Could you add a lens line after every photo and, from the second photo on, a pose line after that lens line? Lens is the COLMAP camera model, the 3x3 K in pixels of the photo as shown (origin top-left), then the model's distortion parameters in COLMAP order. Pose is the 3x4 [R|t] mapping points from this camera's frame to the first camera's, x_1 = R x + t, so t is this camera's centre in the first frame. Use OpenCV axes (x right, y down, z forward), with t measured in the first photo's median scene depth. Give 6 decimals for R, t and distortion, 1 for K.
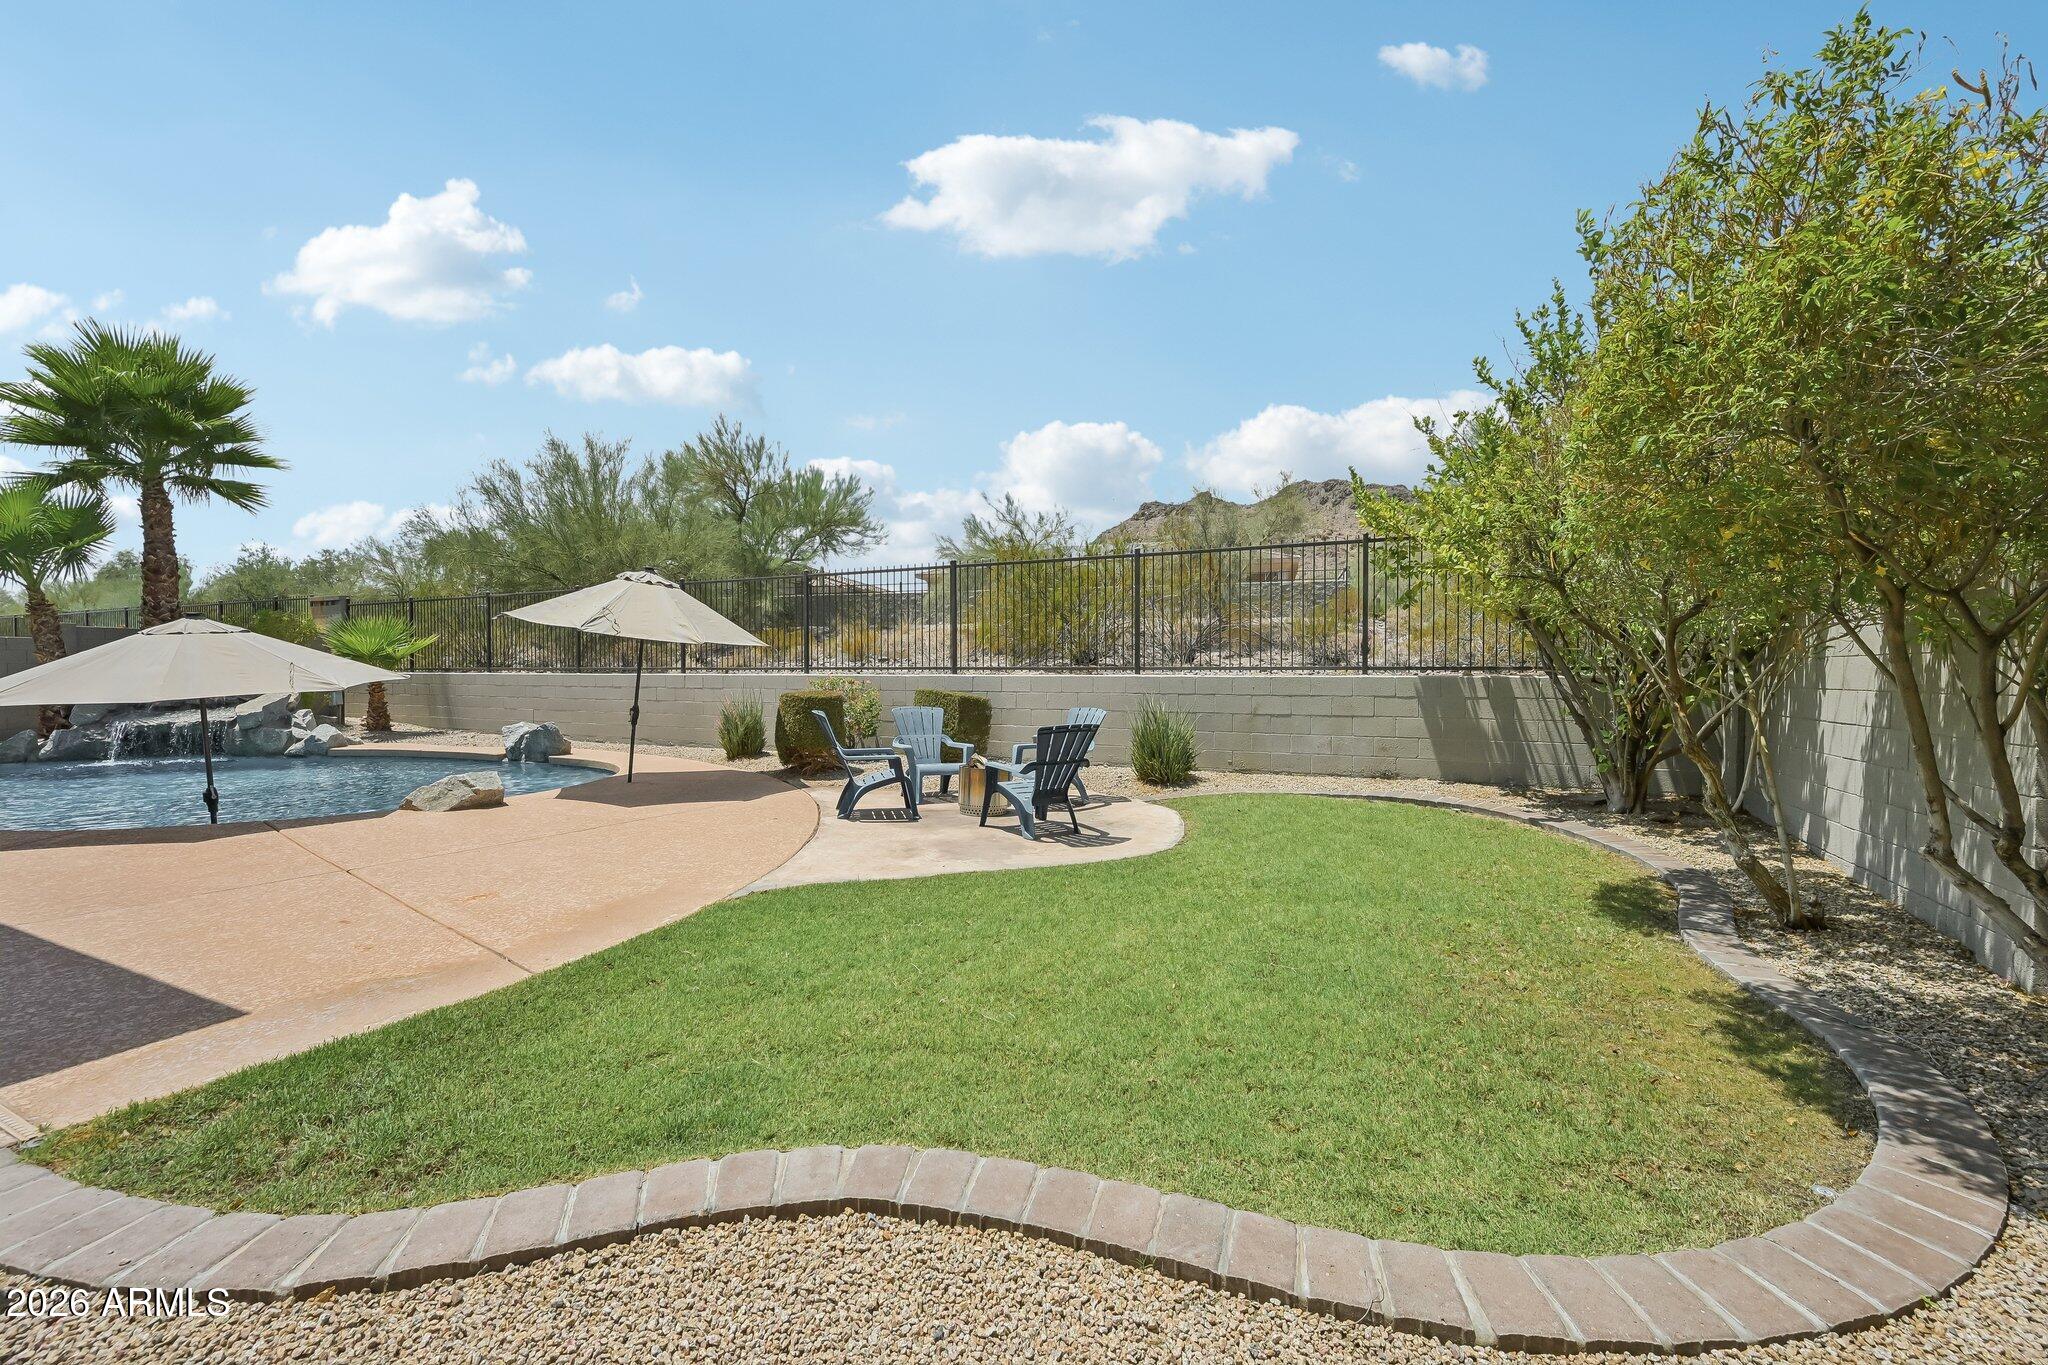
lens RADIAL K [[807.4, 0, 1024.0], [0, 807.4, 682.5], [0, 0, 1]] dist [-0.000485, 0.000223]
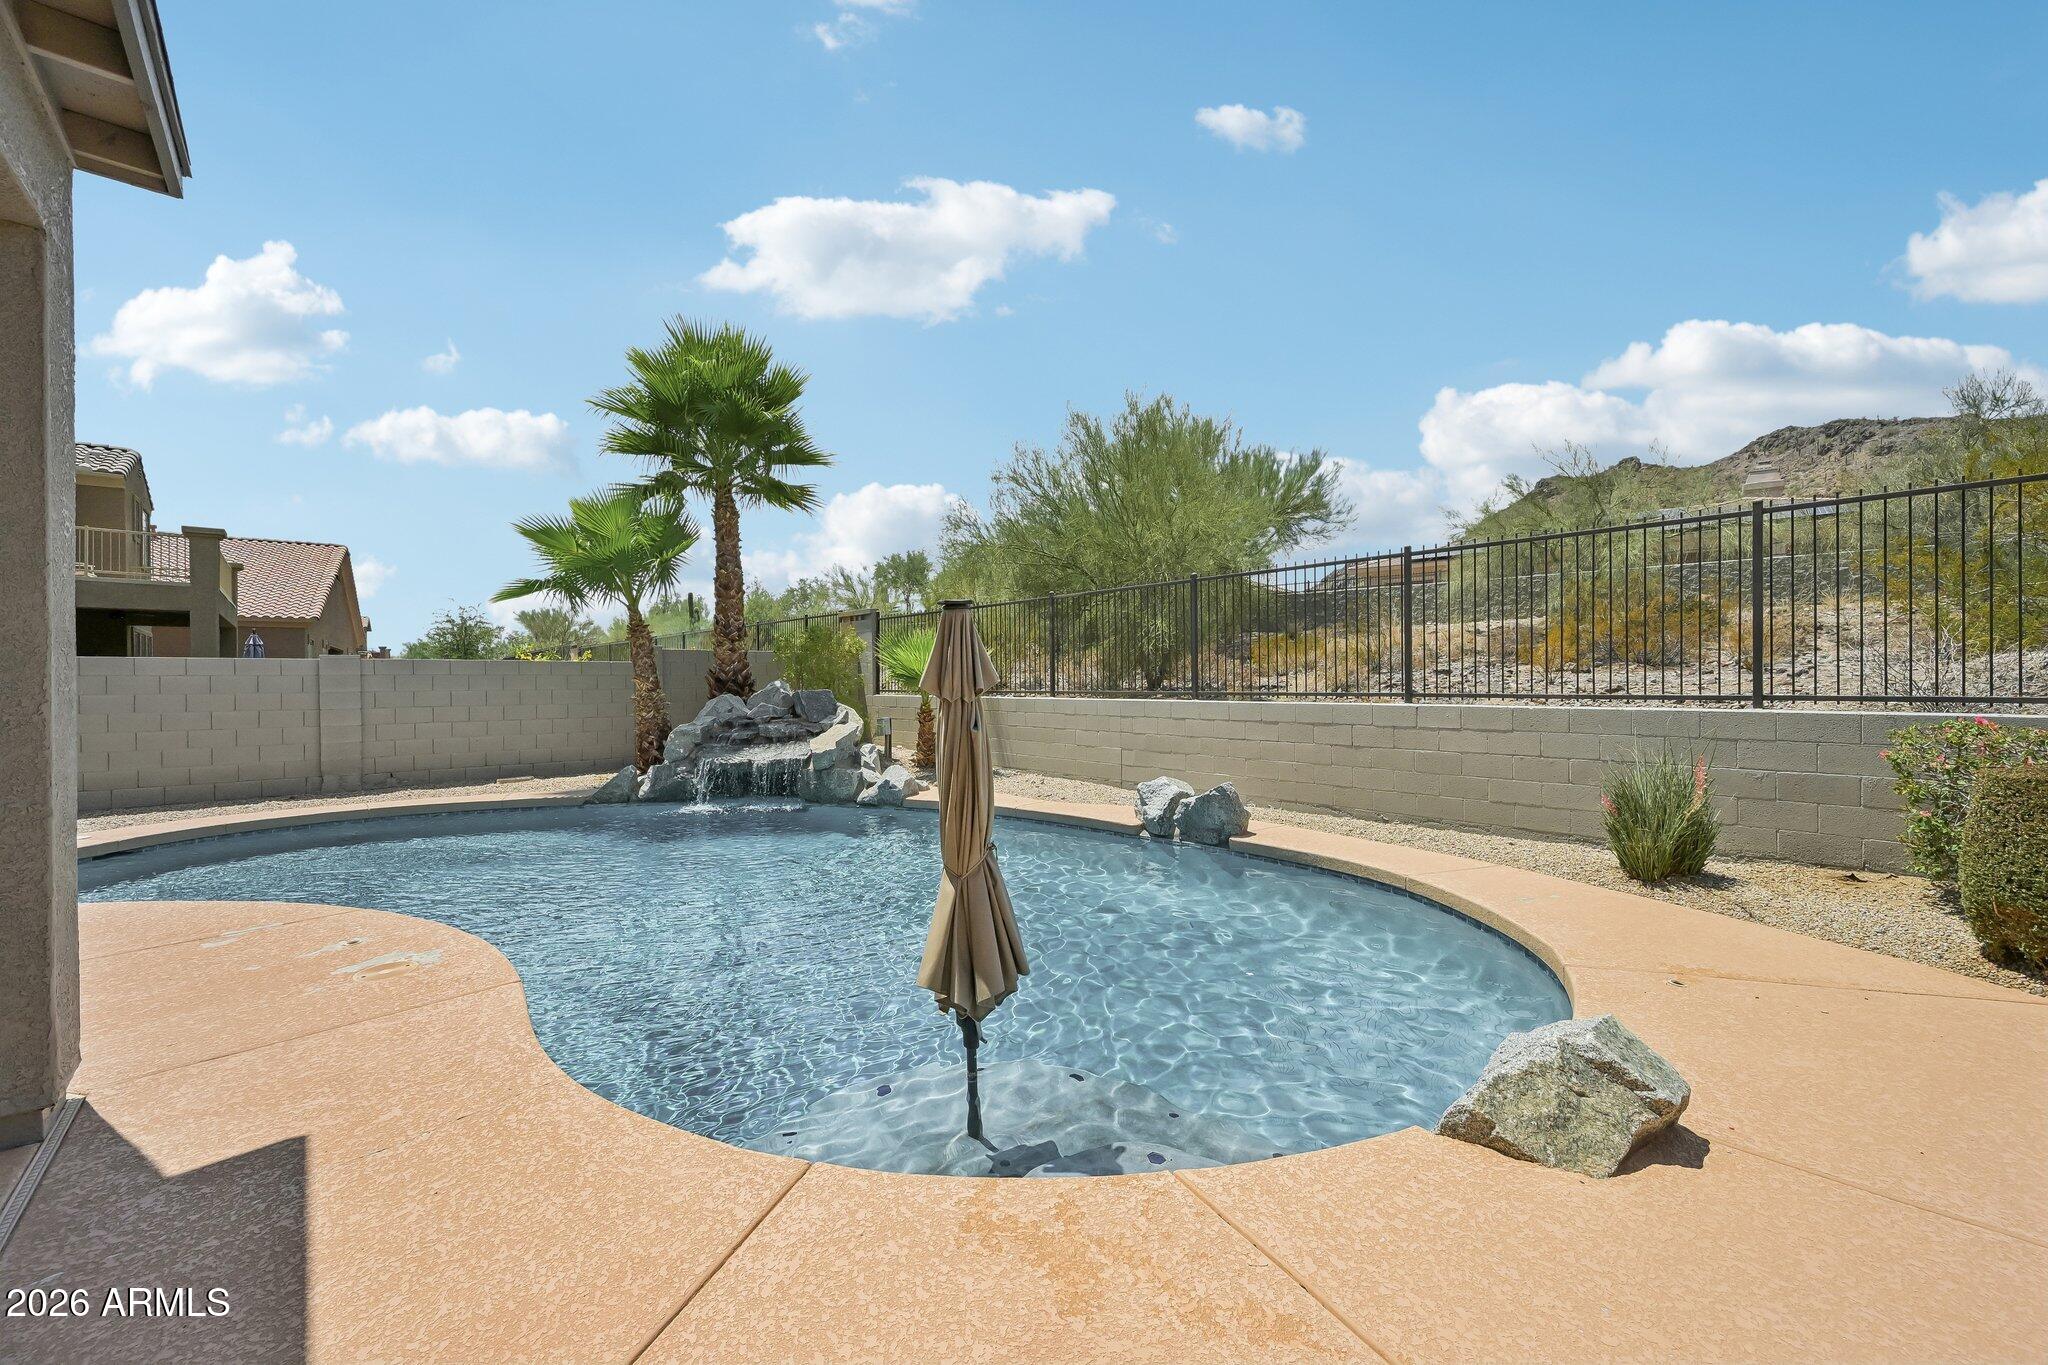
lens RADIAL K [[799.5, 0, 1016.5], [0, 799.5, 686.2], [0, 0, 1]] dist [0.000367, -0.000482]
pose [[0.913913, -0.004940, -0.405879, -0.432498], [0.002279, 0.999973, -0.007039, -0.019568], [0.405903, 0.005508, 0.913900, 0.325756]]
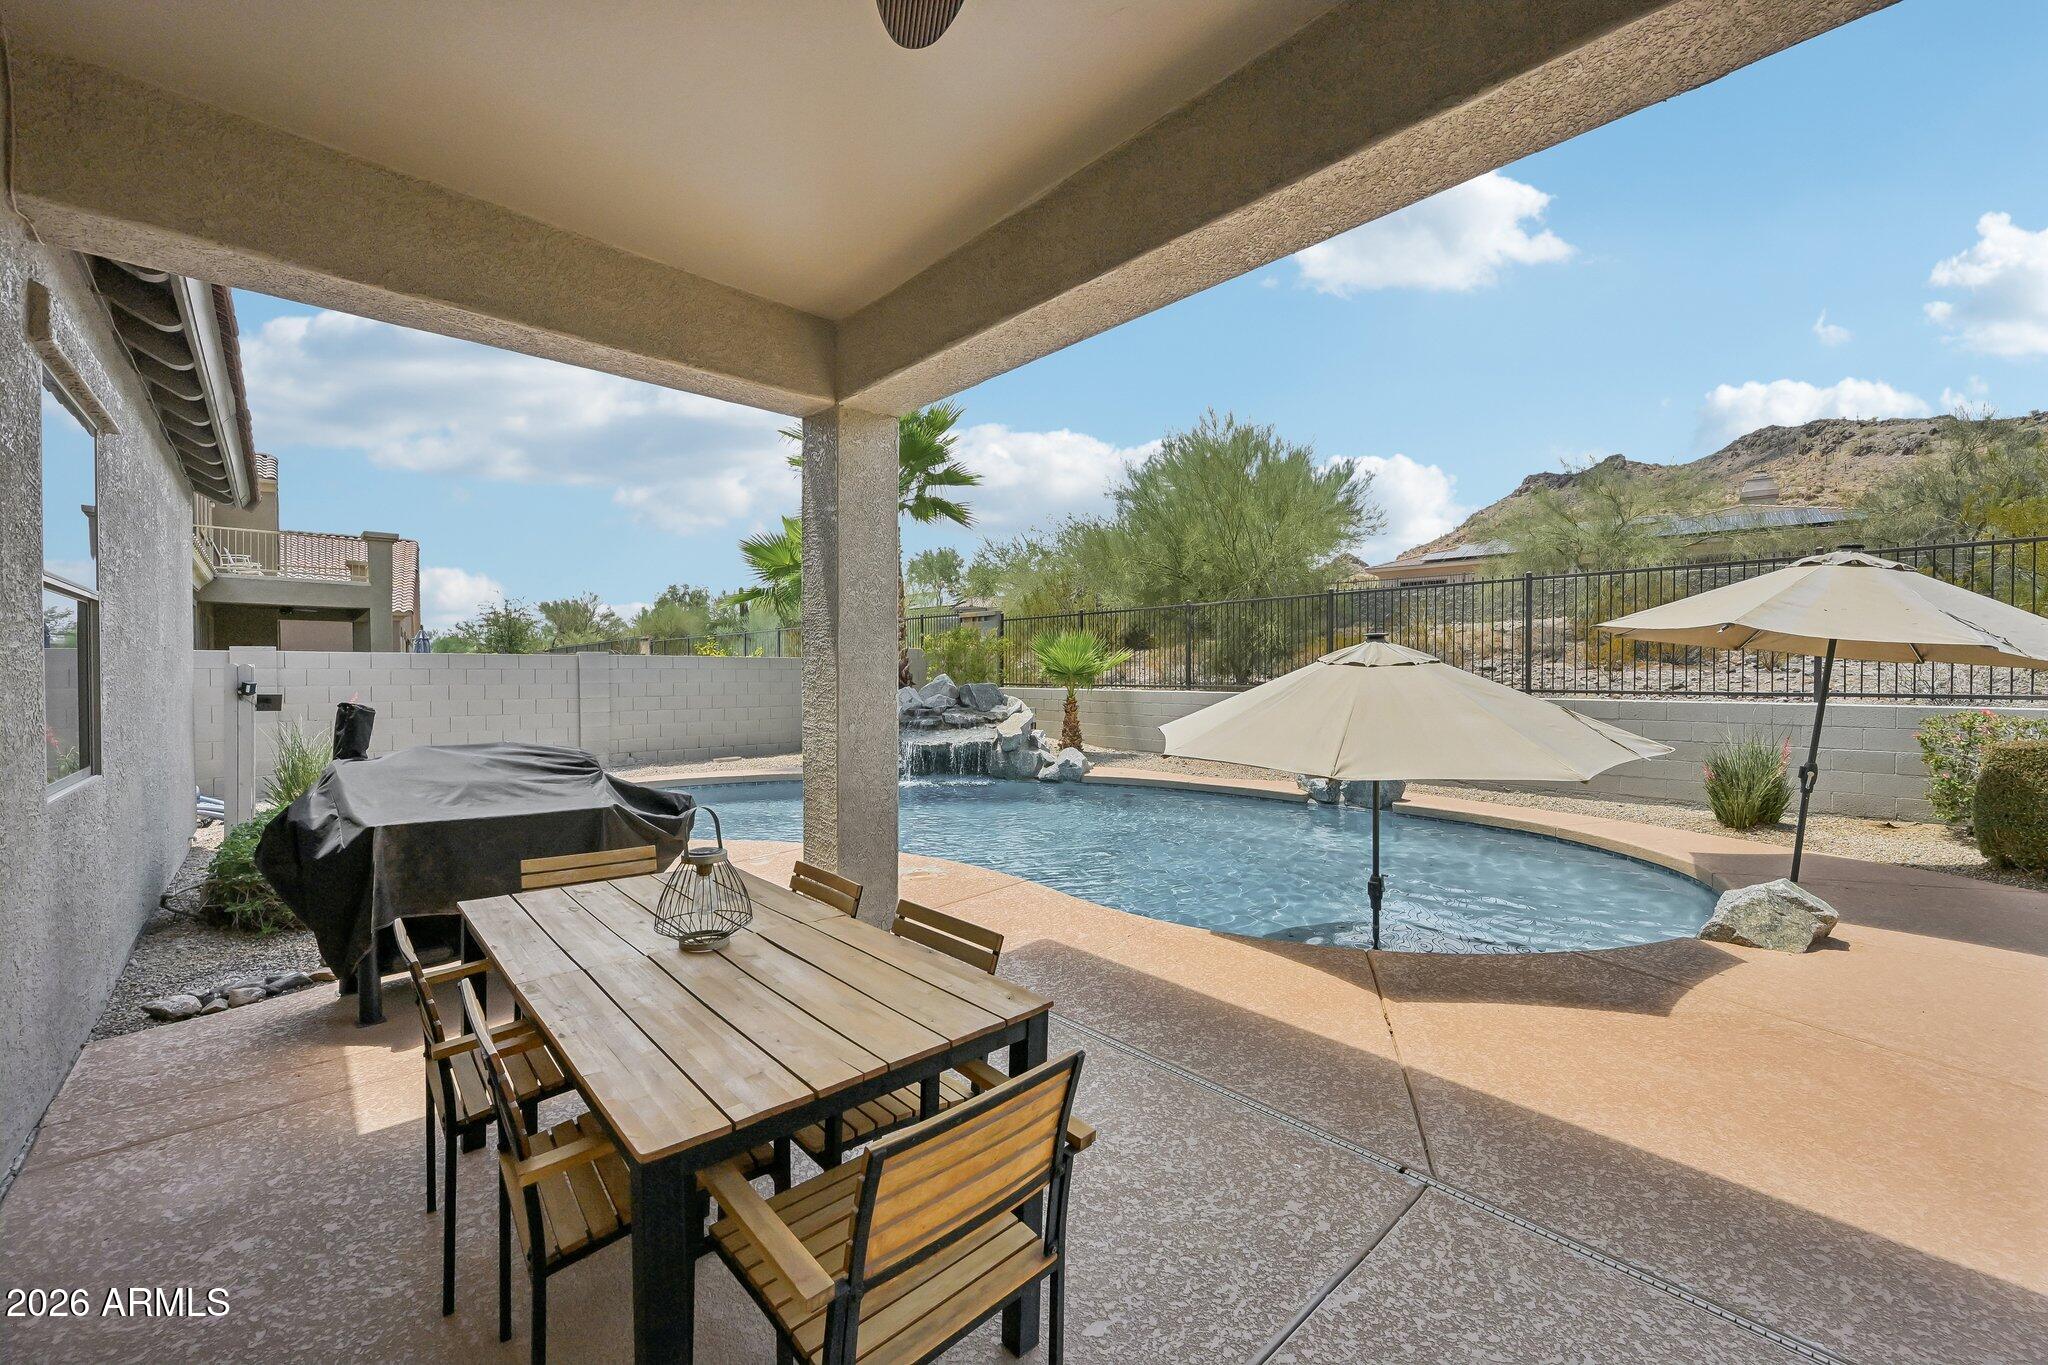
lens RADIAL K [[802.9, 0, 1012.0], [0, 802.9, 683.4], [0, 0, 1]] dist [-0.001545, -0.000119]
pose [[0.919292, 0.002492, -0.393567, -0.552994], [-0.002711, 0.999996, 0.000001, -0.022052], [0.393566, 0.001066, 0.919296, 0.112953]]
